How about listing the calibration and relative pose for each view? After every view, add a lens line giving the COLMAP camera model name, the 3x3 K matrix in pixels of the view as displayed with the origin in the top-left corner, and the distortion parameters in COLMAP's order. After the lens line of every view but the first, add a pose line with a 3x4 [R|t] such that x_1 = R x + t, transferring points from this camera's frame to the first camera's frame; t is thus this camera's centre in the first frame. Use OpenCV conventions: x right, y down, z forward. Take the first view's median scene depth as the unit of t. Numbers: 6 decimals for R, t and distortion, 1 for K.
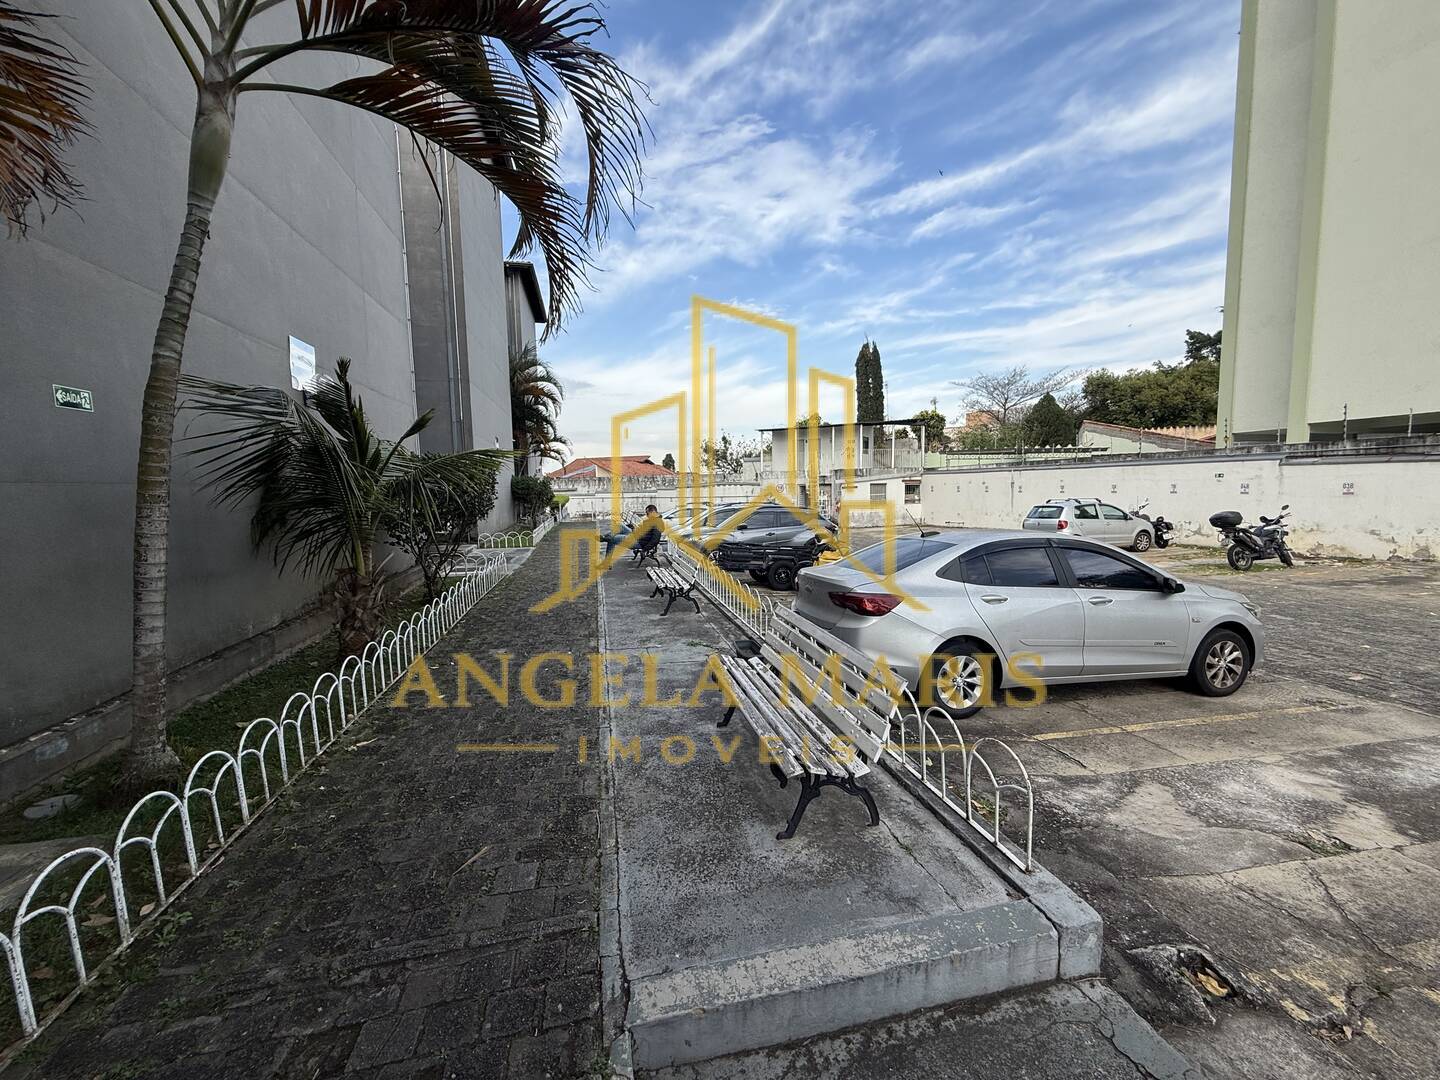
lens RADIAL K [[574.6, 0, 724.5], [0, 574.6, 543.9], [0, 0, 1]] dist [0.001734, 0.000327]
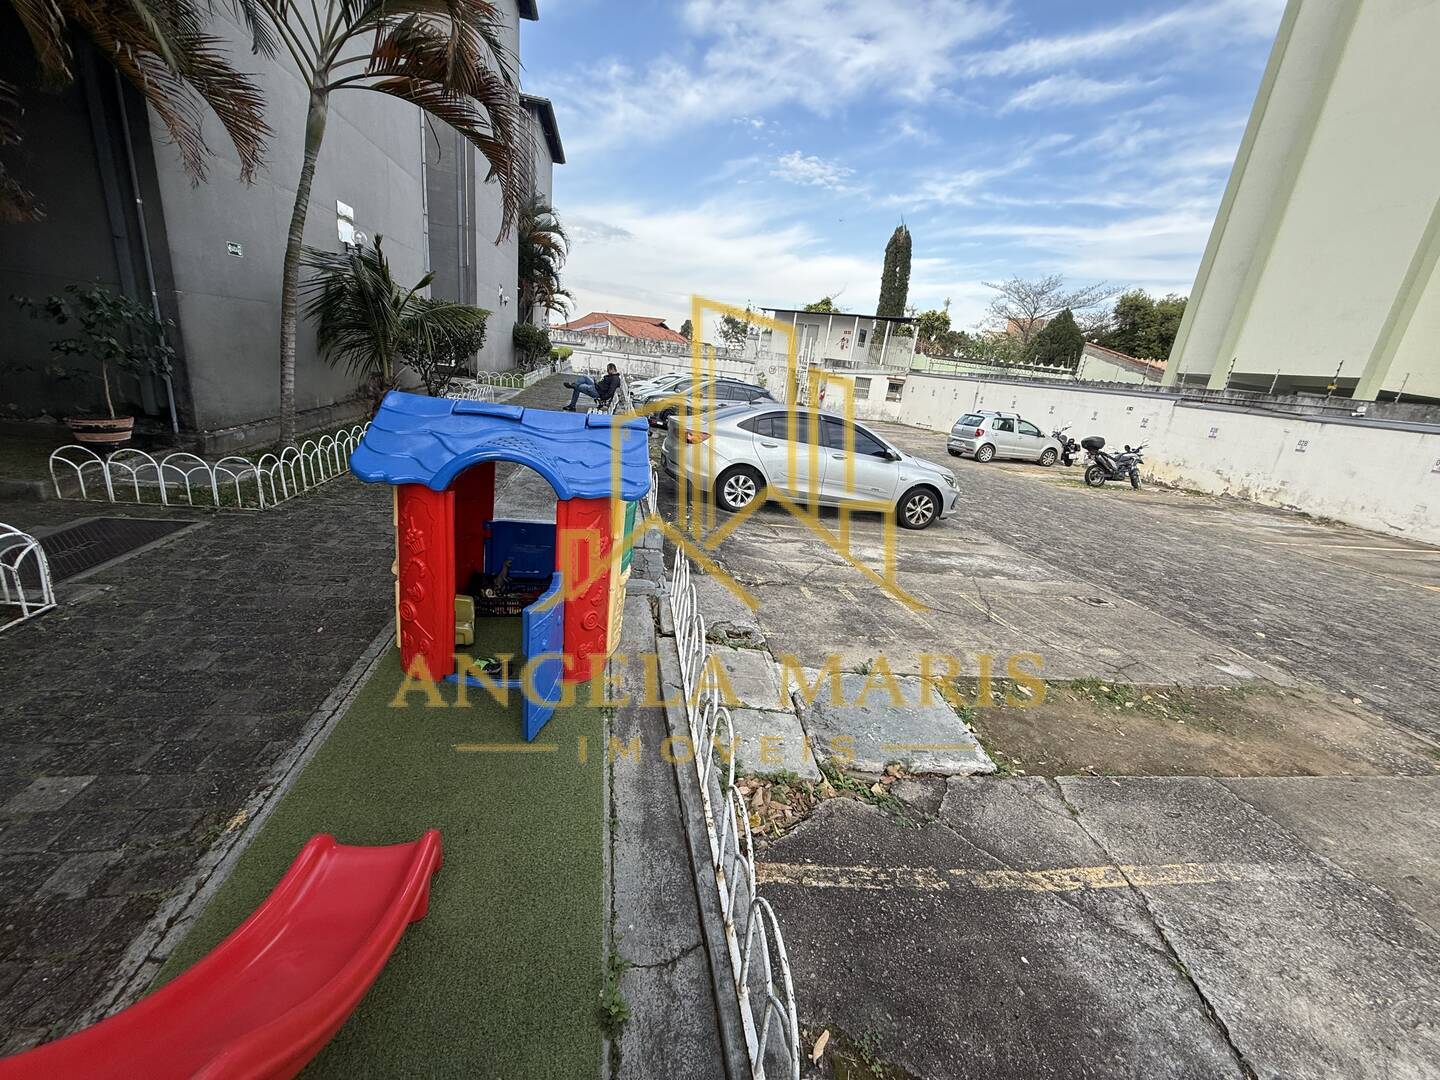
lens RADIAL K [[574.6, 0, 725.4], [0, 574.6, 541.4], [0, 0, 1]] dist [0.001734, 0.000327]
pose [[0.990553, 0.137127, 0.001391, 0.130196], [-0.134576, 0.970078, 0.202083, 0.016406], [0.026362, -0.200361, 0.979367, -0.226980]]
